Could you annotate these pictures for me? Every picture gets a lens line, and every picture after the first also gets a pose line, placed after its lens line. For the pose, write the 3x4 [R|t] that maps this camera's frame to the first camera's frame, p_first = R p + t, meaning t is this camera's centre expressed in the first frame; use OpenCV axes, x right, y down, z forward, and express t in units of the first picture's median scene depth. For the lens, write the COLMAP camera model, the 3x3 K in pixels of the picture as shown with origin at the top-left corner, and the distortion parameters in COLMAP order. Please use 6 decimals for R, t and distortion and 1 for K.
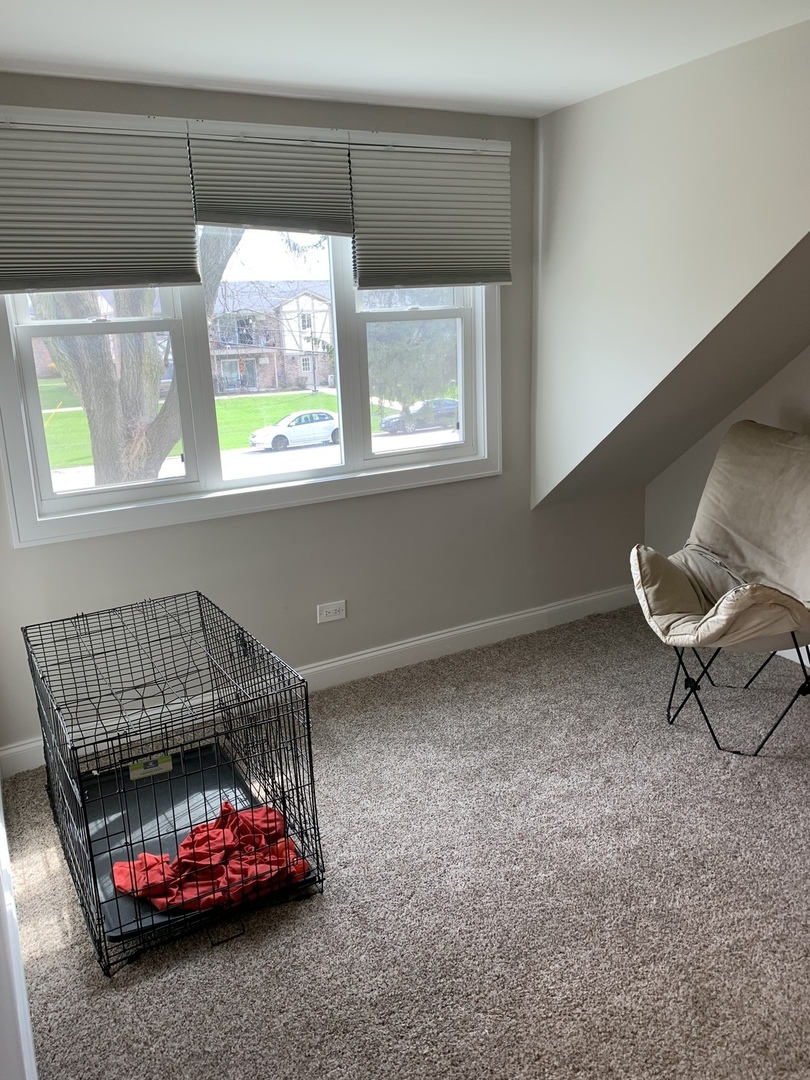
lens RADIAL K [[813.0, 0, 402.4], [0, 813.0, 521.9], [0, 0, 1]] dist [0.004086, -0.005271]
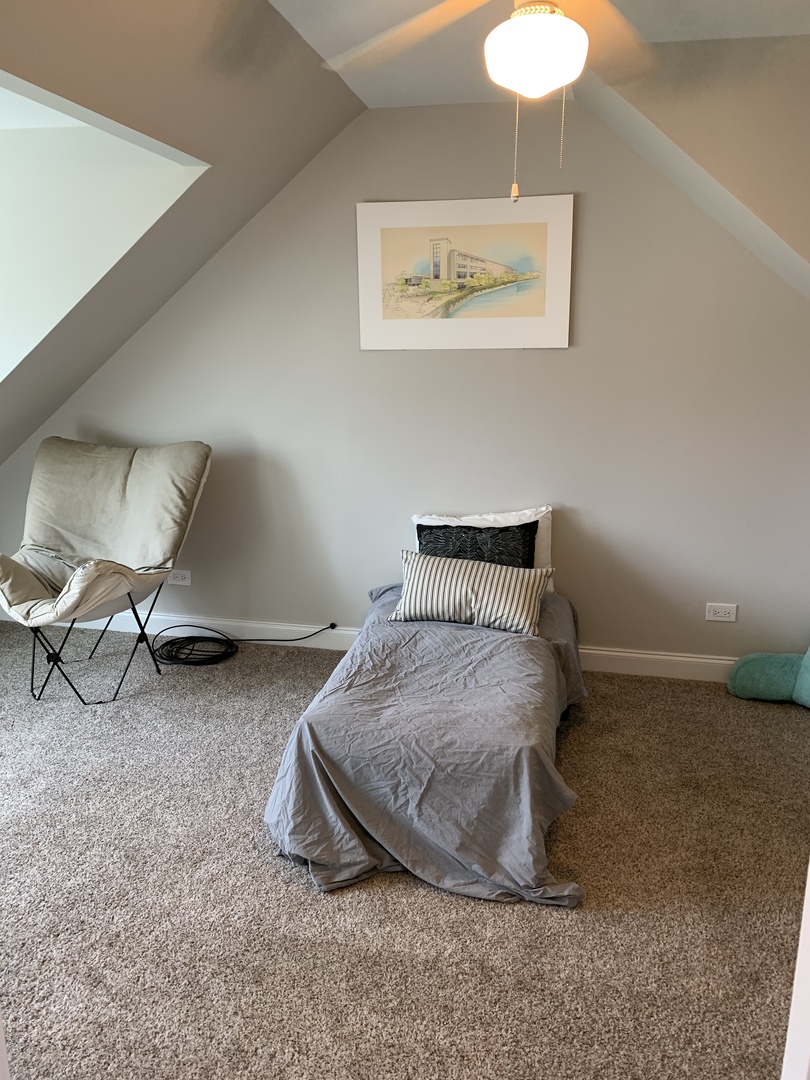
lens RADIAL K [[813.0, 0, 402.4], [0, 813.0, 521.9], [0, 0, 1]] dist [0.004086, -0.005271]
pose [[0.646746, -0.118570, 0.753433, -0.178790], [0.150199, 0.988298, 0.026600, 0.049275], [-0.747770, 0.095962, 0.656987, -0.165603]]
